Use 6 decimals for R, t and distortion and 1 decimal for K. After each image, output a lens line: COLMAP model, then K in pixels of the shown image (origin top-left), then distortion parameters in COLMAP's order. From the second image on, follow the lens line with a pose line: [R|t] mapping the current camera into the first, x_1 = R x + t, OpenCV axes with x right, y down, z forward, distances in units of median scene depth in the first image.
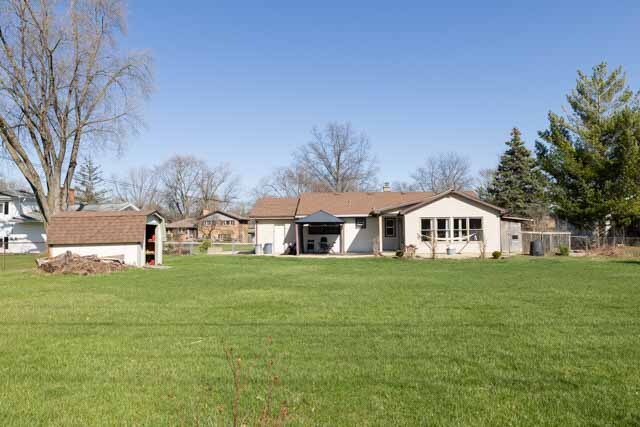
lens RADIAL K [[451.4, 0, 340.4], [0, 451.4, 215.1], [0, 0, 1]] dist [0.007729, 0.001445]
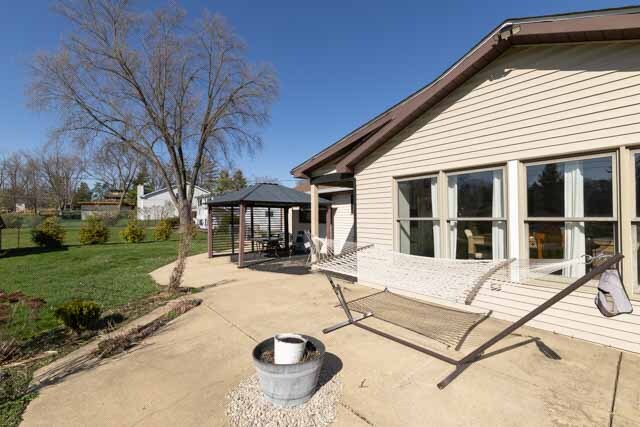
lens RADIAL K [[277.1, 0, 320.0], [0, 277.1, 213.5], [0, 0, 1]] dist [-0.000028, -0.000002]
pose [[0.659958, 0.000005, -0.751303, 0.262728], [0.015906, 0.999776, 0.013979, 0.024635], [0.751134, -0.021176, 0.659810, 0.775054]]
